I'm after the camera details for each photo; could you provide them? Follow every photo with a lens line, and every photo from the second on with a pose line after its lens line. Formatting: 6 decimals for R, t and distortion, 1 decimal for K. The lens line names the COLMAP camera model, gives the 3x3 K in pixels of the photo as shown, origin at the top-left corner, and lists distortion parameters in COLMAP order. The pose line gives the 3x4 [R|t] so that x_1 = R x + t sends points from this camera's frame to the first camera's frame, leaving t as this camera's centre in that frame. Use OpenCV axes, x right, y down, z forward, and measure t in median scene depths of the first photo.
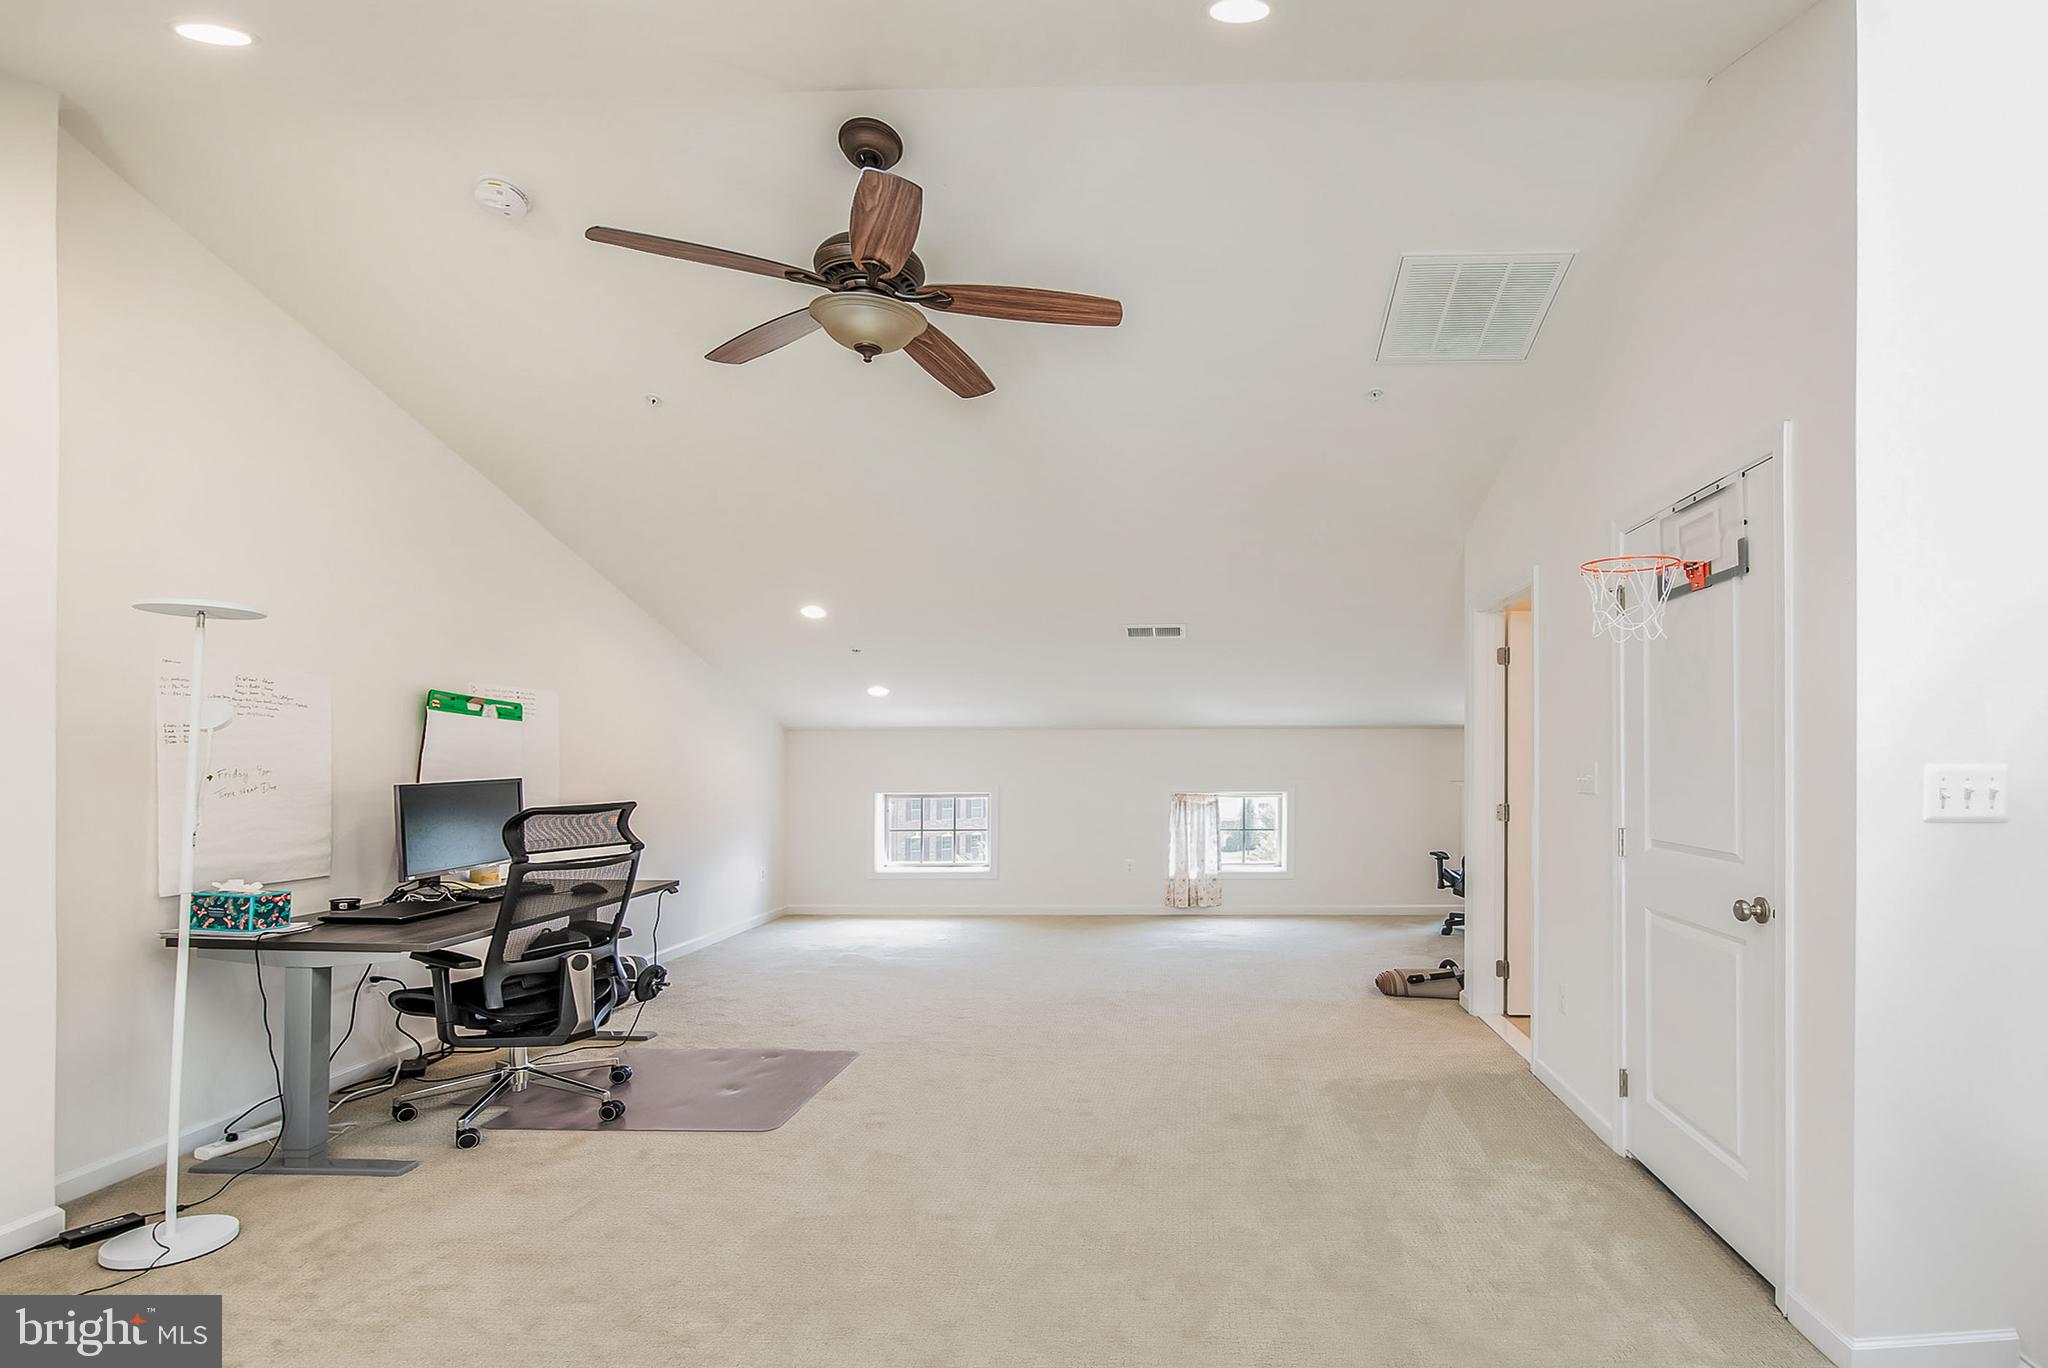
lens RADIAL K [[928.9, 0, 1159.1], [0, 928.9, 766.9], [0, 0, 1]] dist [0.003578, 0.000620]
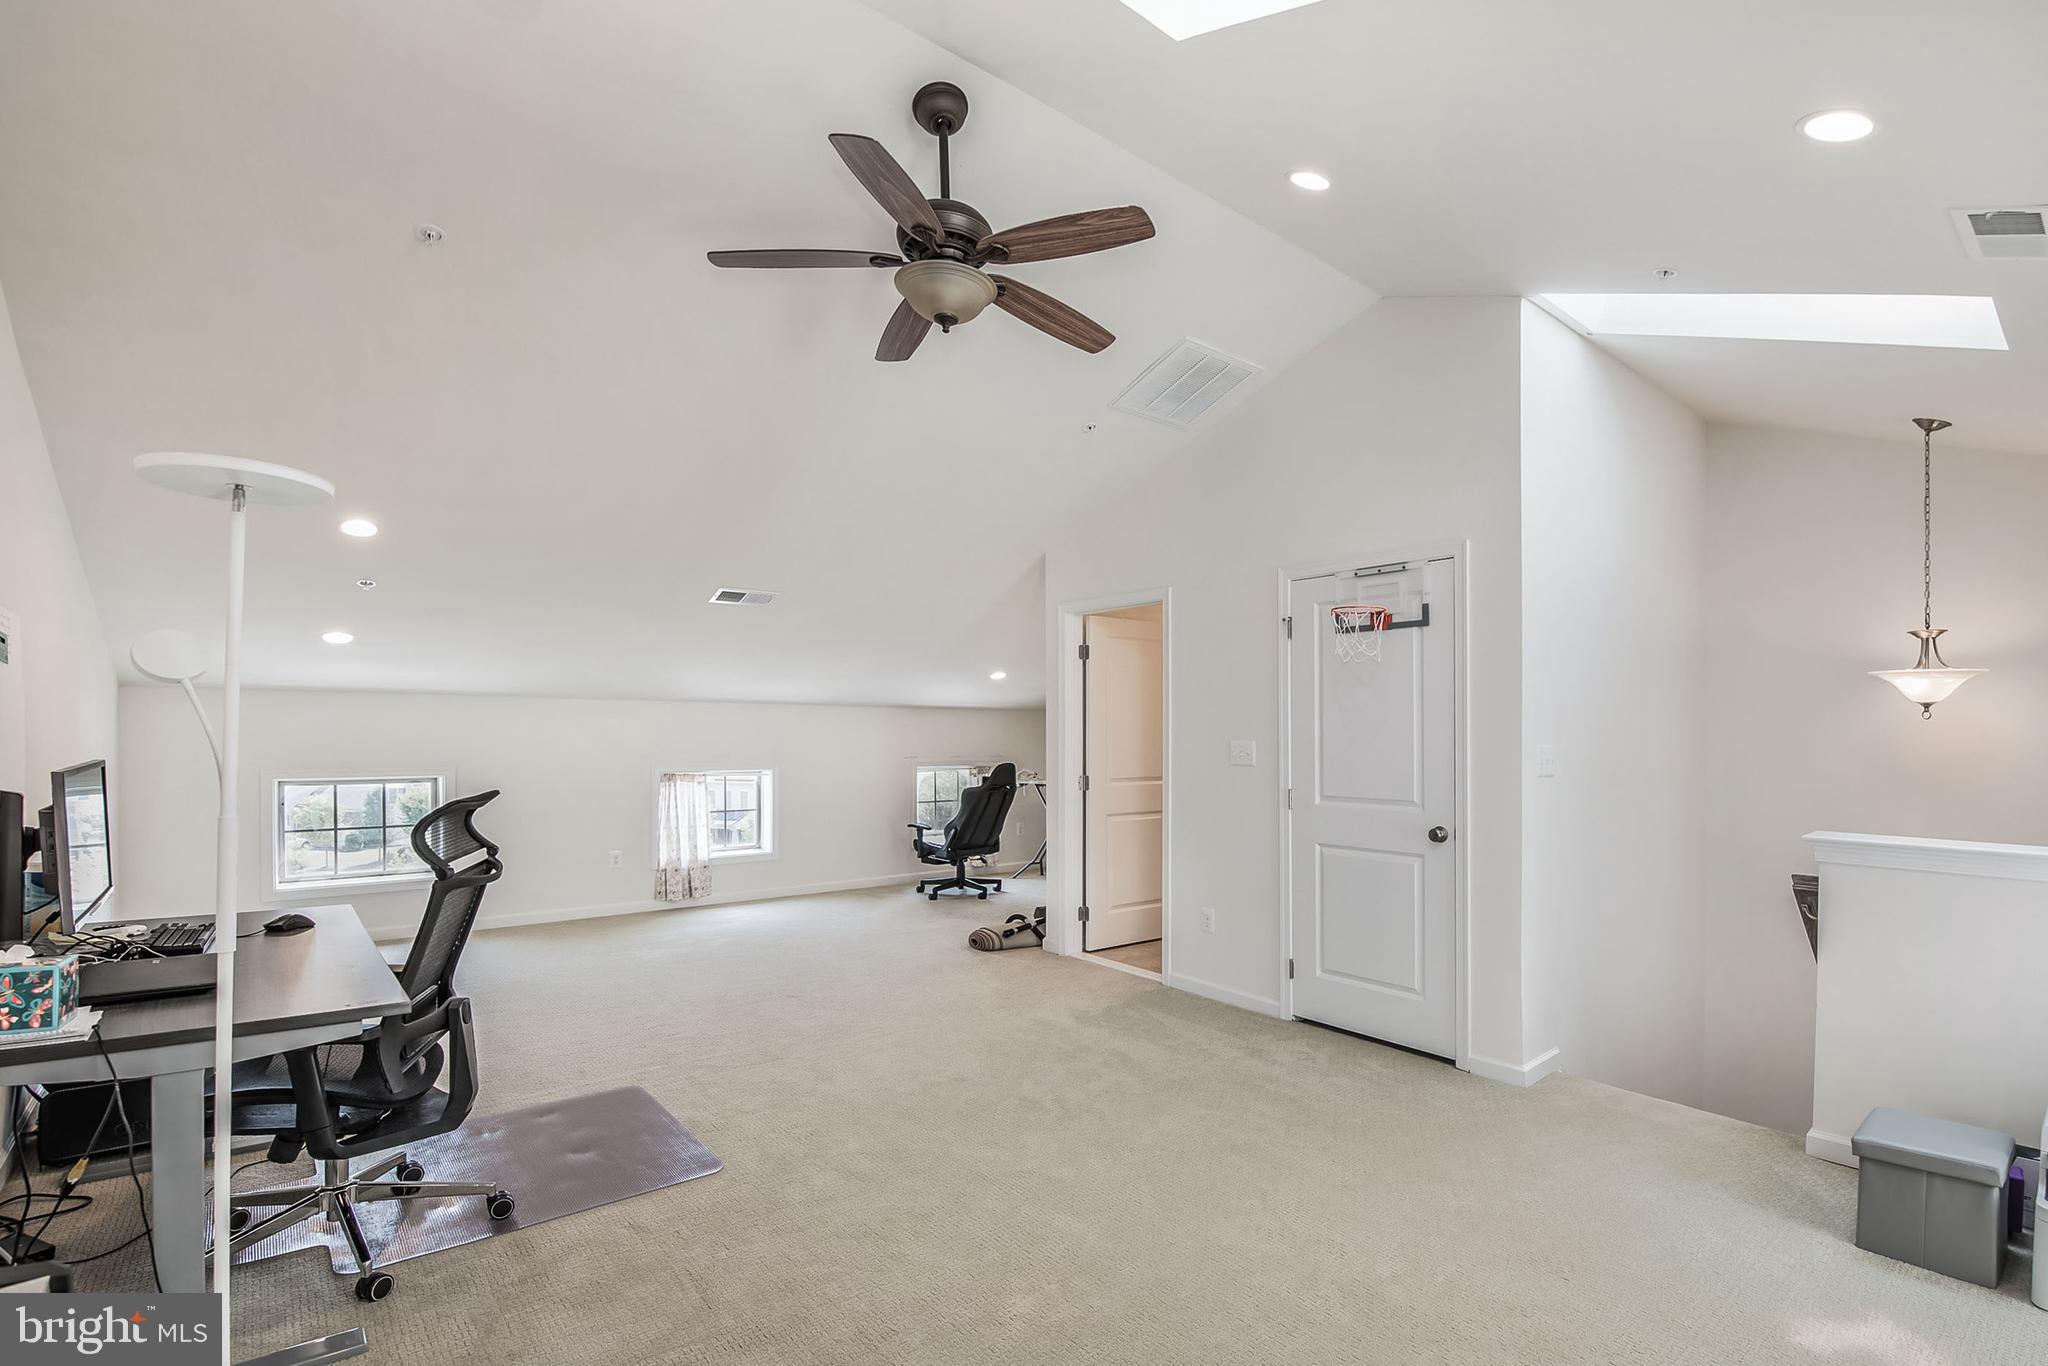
lens RADIAL K [[989.2, 0, 1025.7], [0, 989.2, 753.0], [0, 0, 1]] dist [-0.004432, -0.000457]
pose [[0.752535, -0.002542, 0.658548, -0.529303], [-0.003235, 0.999966, 0.007556, 0.000710], [-0.658544, -0.007817, 0.752501, 0.090014]]
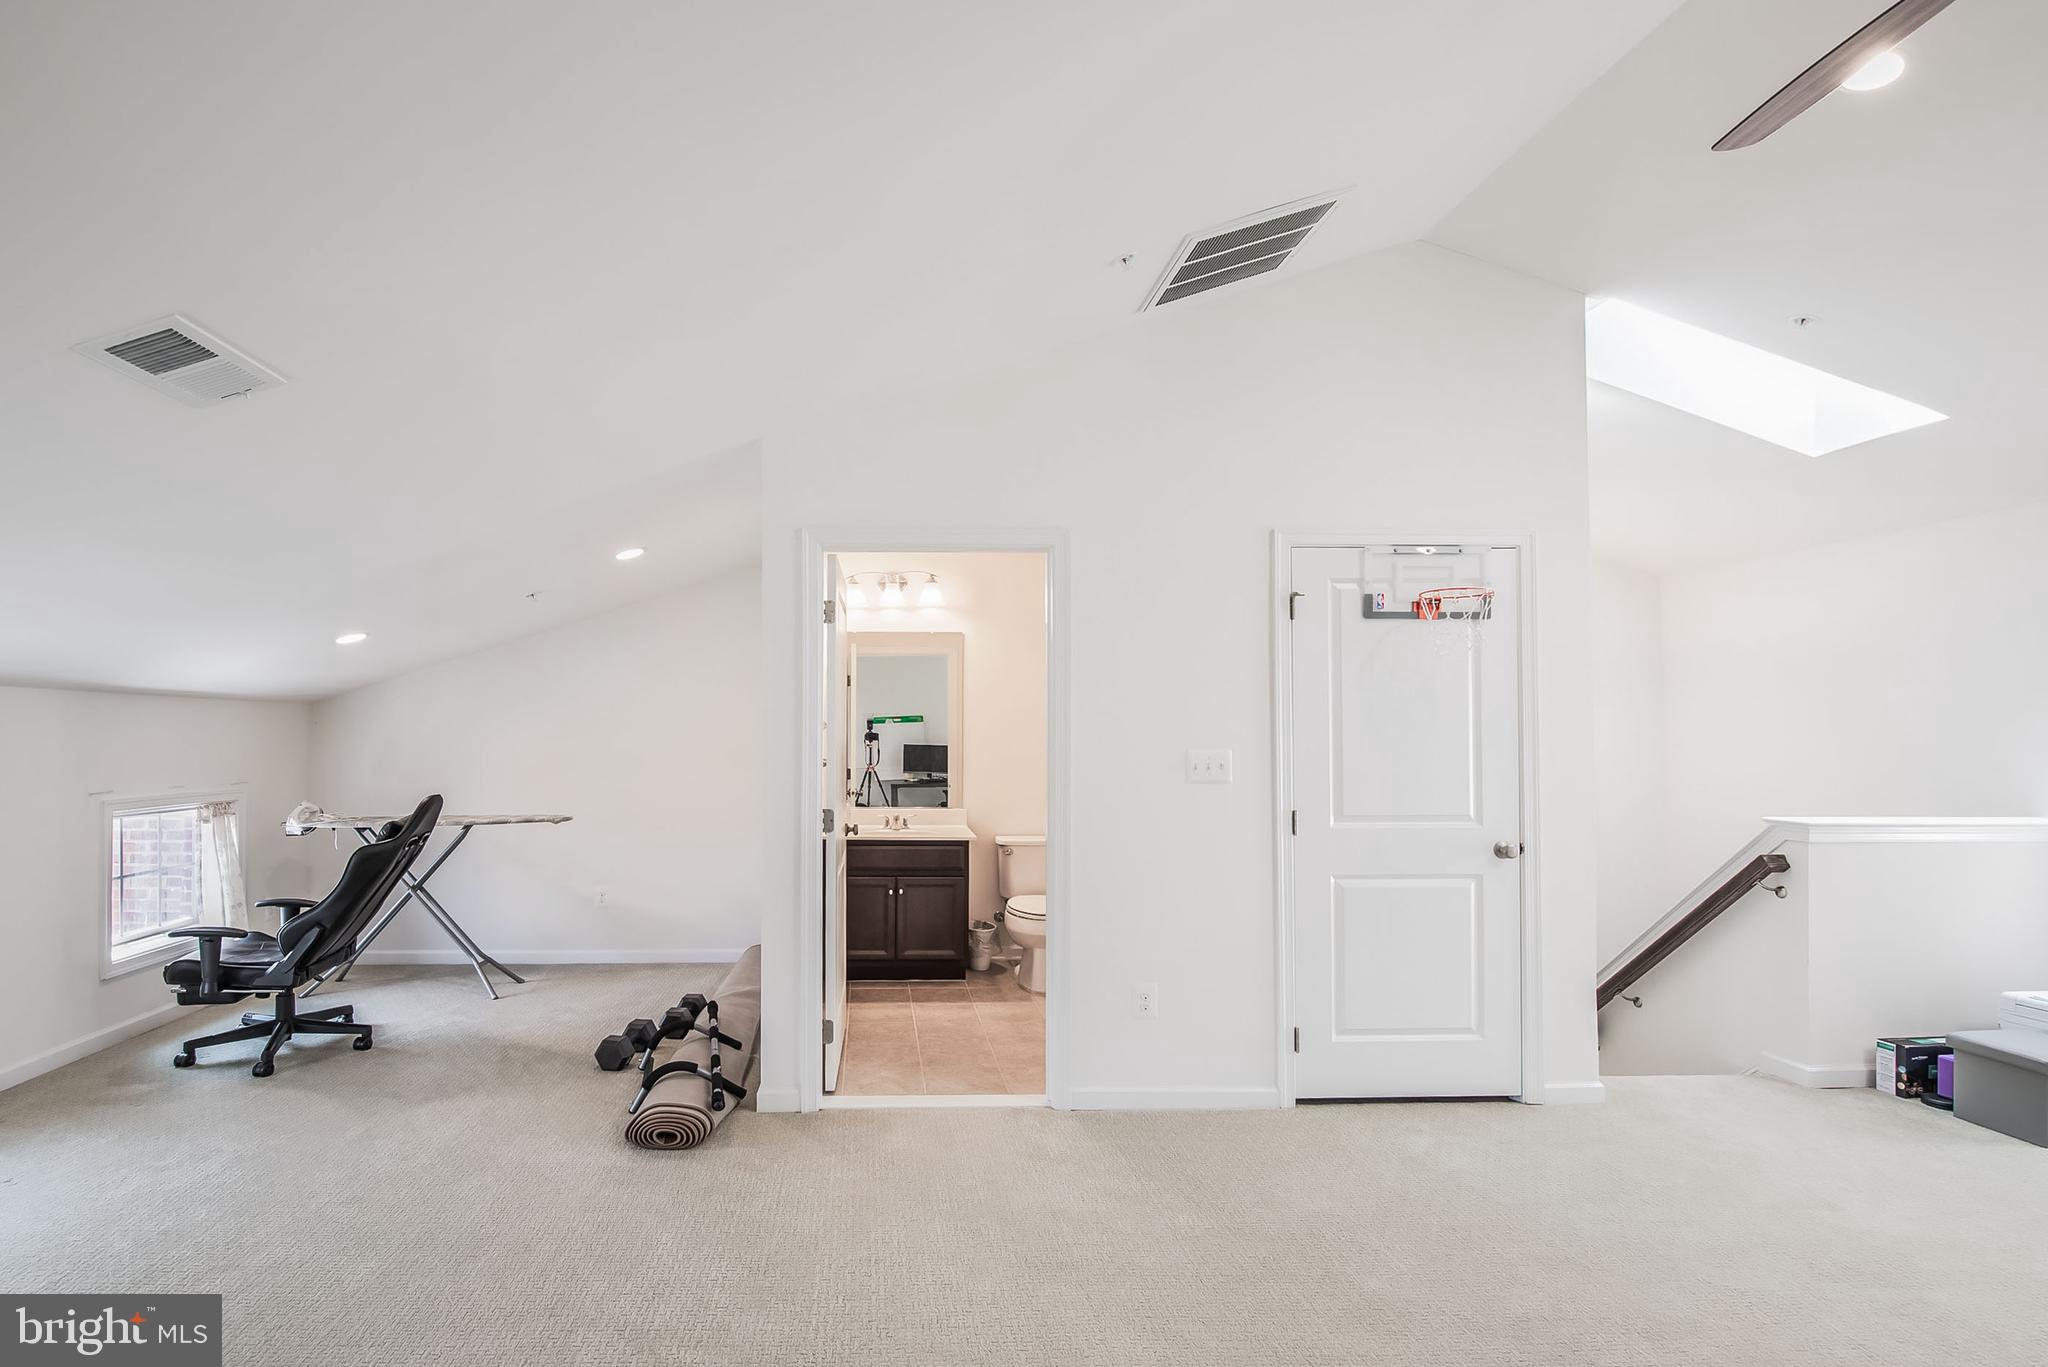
lens RADIAL K [[1004.4, 0, 1015.2], [0, 1004.4, 719.8], [0, 0, 1]] dist [-0.000344, -0.015577]
pose [[-0.091667, 0.020359, 0.995582, -0.443609], [0.012642, 0.999734, -0.019280, -0.015719], [-0.995709, 0.010819, -0.091900, 0.975547]]
